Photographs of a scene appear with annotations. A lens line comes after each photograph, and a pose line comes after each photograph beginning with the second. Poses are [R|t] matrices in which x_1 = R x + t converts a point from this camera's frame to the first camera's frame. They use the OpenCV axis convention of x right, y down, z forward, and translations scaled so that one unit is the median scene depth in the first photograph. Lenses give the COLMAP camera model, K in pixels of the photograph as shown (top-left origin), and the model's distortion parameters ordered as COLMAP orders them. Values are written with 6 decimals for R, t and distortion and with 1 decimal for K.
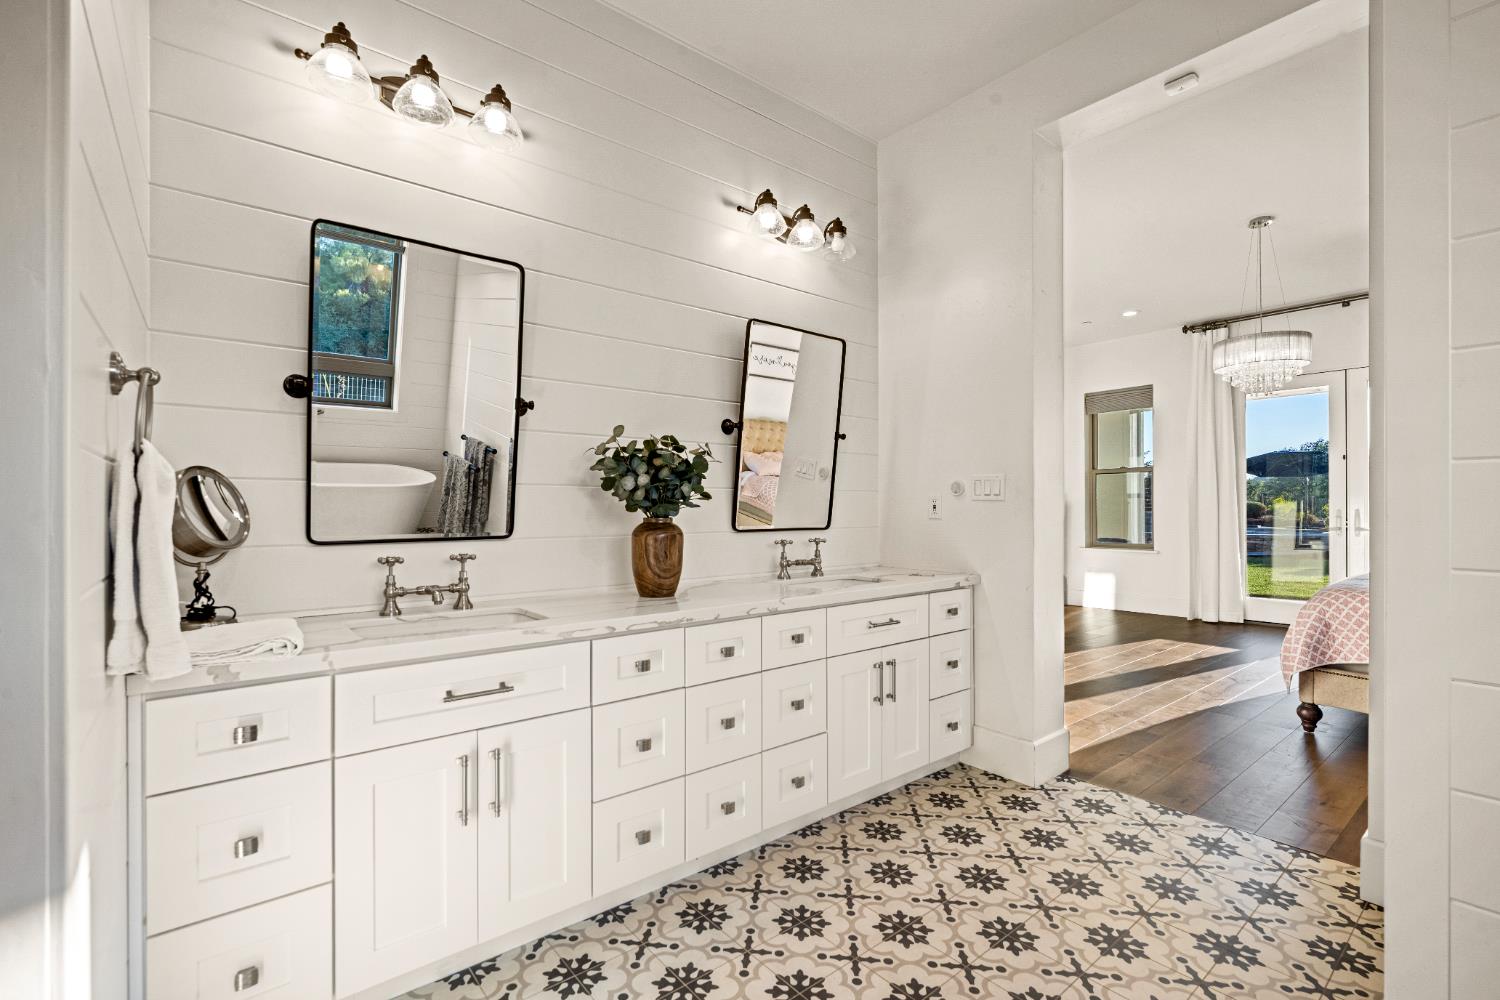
lens RADIAL K [[664.8, 0, 752.4], [0, 664.8, 511.8], [0, 0, 1]] dist [-0.032895, -0.000344]
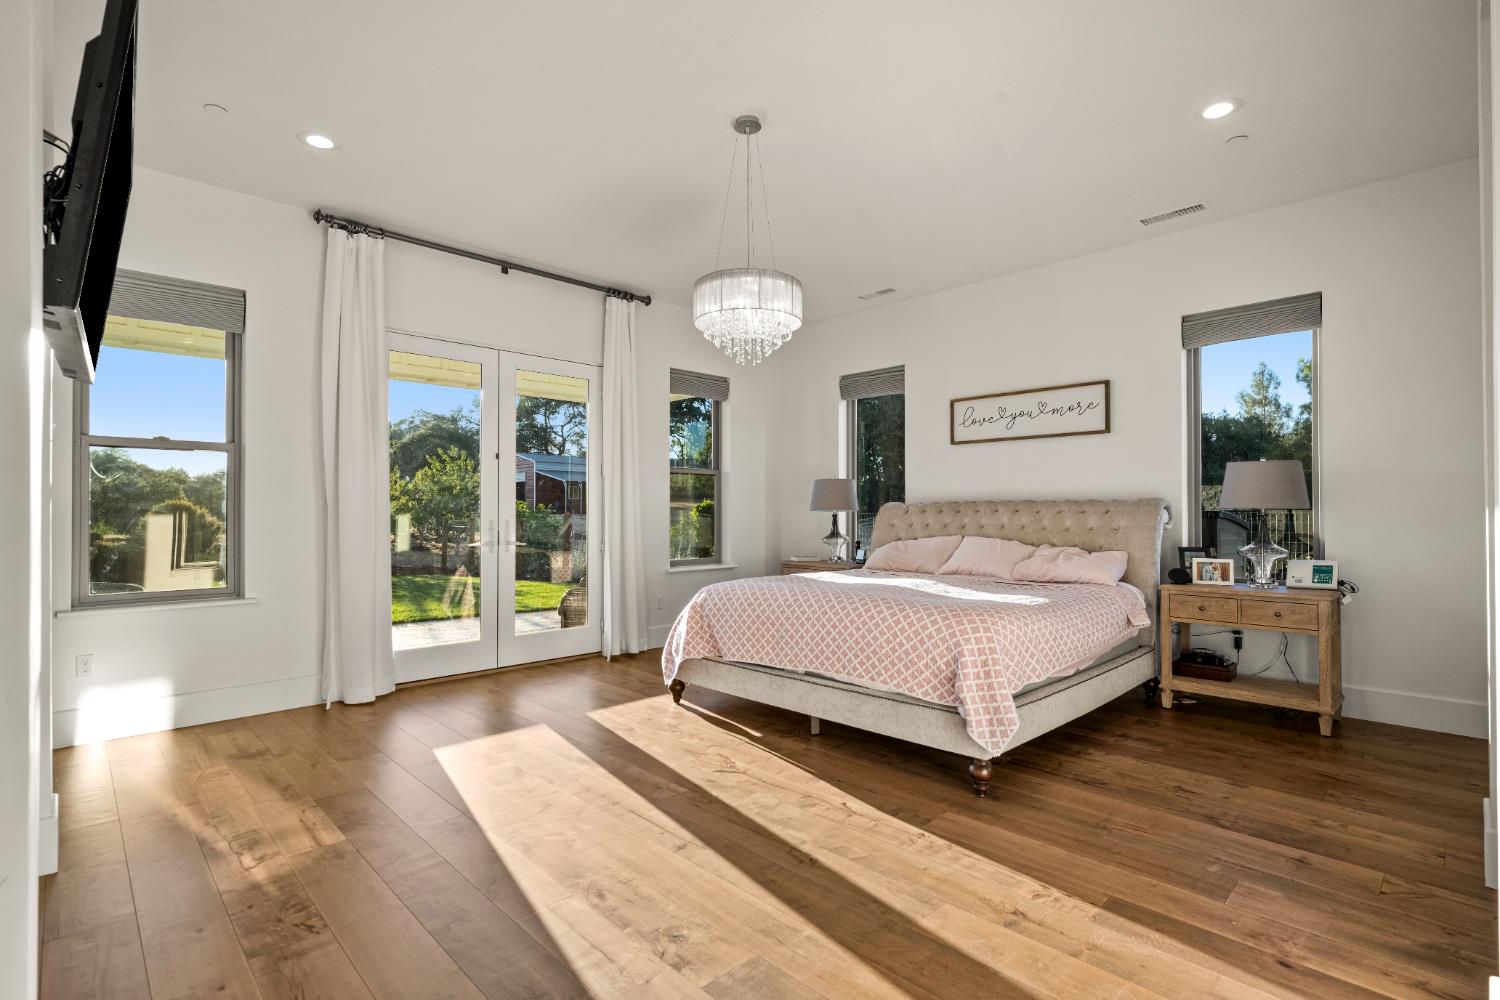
lens RADIAL K [[713.1, 0, 750.0], [0, 713.1, 500.0], [0, 0, 1]] dist [0.001002, 0.000161]
pose [[-0.082734, 0.015305, 0.996454, -0.012810], [0.006919, 0.999867, -0.014782, -0.016599], [-0.996548, 0.005672, -0.082829, 1.061183]]
